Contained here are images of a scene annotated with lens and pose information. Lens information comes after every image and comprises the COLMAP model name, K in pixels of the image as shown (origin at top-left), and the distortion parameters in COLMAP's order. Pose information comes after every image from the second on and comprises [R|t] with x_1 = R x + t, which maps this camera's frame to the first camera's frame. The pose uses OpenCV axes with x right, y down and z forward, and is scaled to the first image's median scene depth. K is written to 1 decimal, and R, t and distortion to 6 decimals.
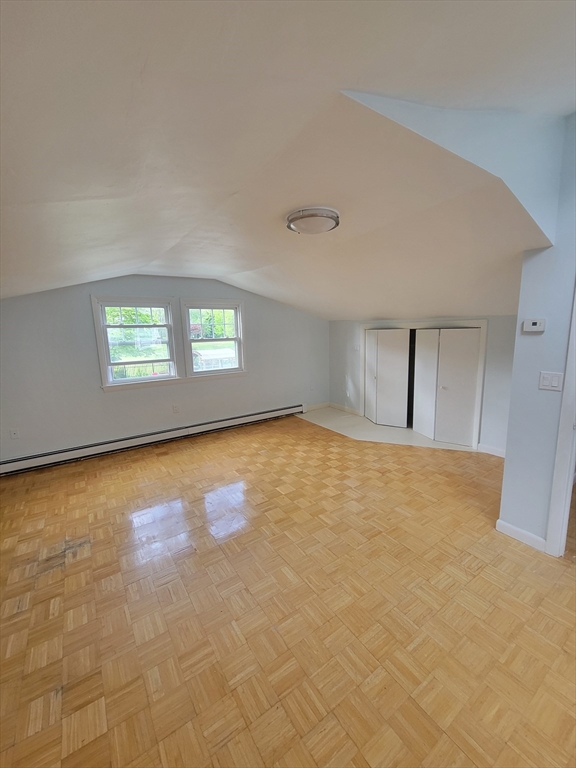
lens RADIAL K [[311.9, 0, 291.1], [0, 311.9, 381.2], [0, 0, 1]] dist [0.001356, -0.003375]
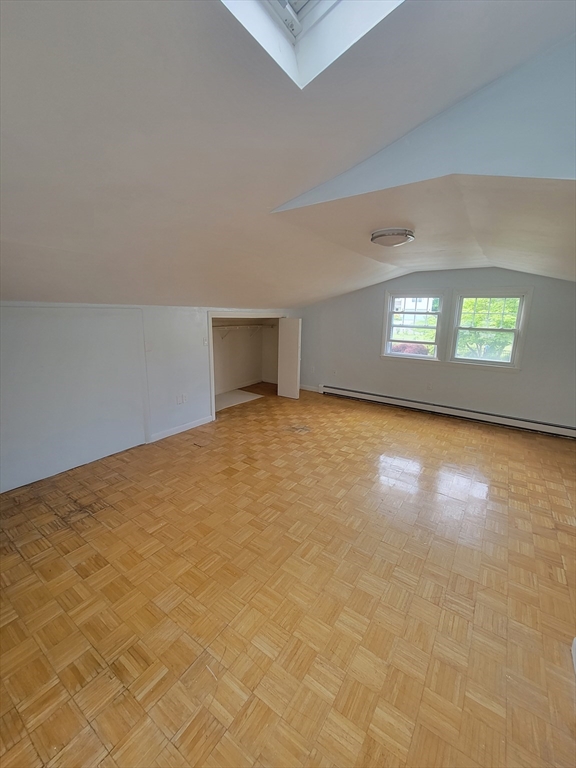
lens RADIAL K [[311.9, 0, 291.1], [0, 311.9, 381.2], [0, 0, 1]] dist [0.001356, -0.003375]
pose [[0.356345, 0.234913, -0.904342, 0.546273], [-0.183943, 0.966575, 0.178598, -0.046435], [0.916069, 0.102705, 0.387645, 0.091473]]
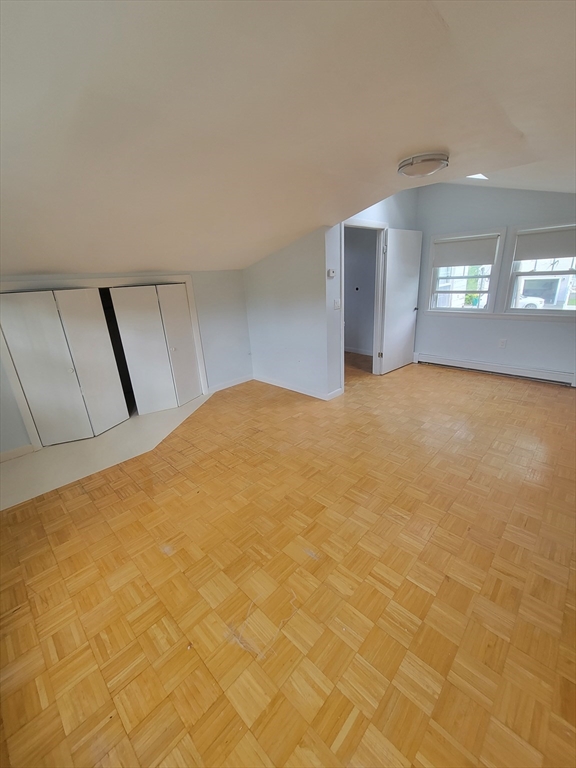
lens RADIAL K [[311.9, 0, 291.1], [0, 311.9, 381.2], [0, 0, 1]] dist [0.001356, -0.003375]
pose [[-0.202311, -0.278644, 0.938844, -0.504947], [0.216901, 0.922110, 0.320417, -0.118161], [-0.955000, 0.268460, -0.126115, 0.827449]]
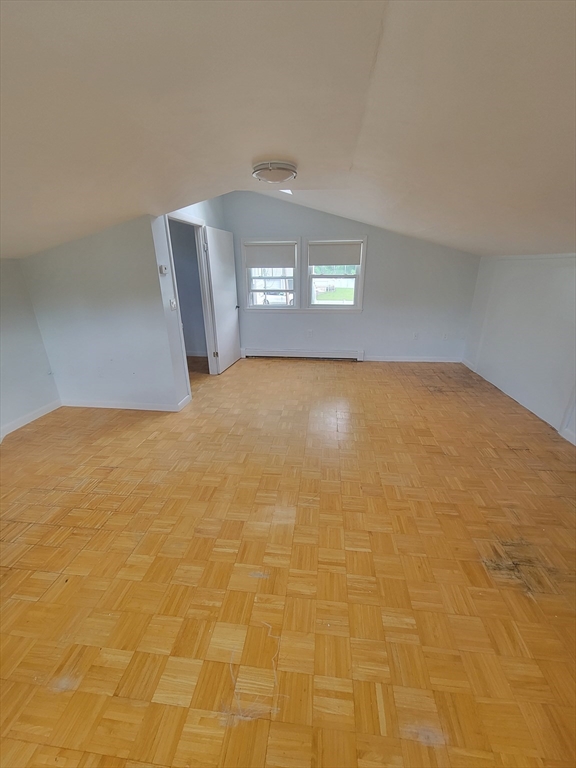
lens RADIAL K [[311.9, 0, 291.1], [0, 311.9, 381.2], [0, 0, 1]] dist [0.001356, -0.003375]
pose [[-0.754772, -0.196401, 0.625896, -0.401159], [0.136008, 0.886543, 0.442203, -0.148312], [-0.641733, 0.418889, -0.642426, 0.942630]]
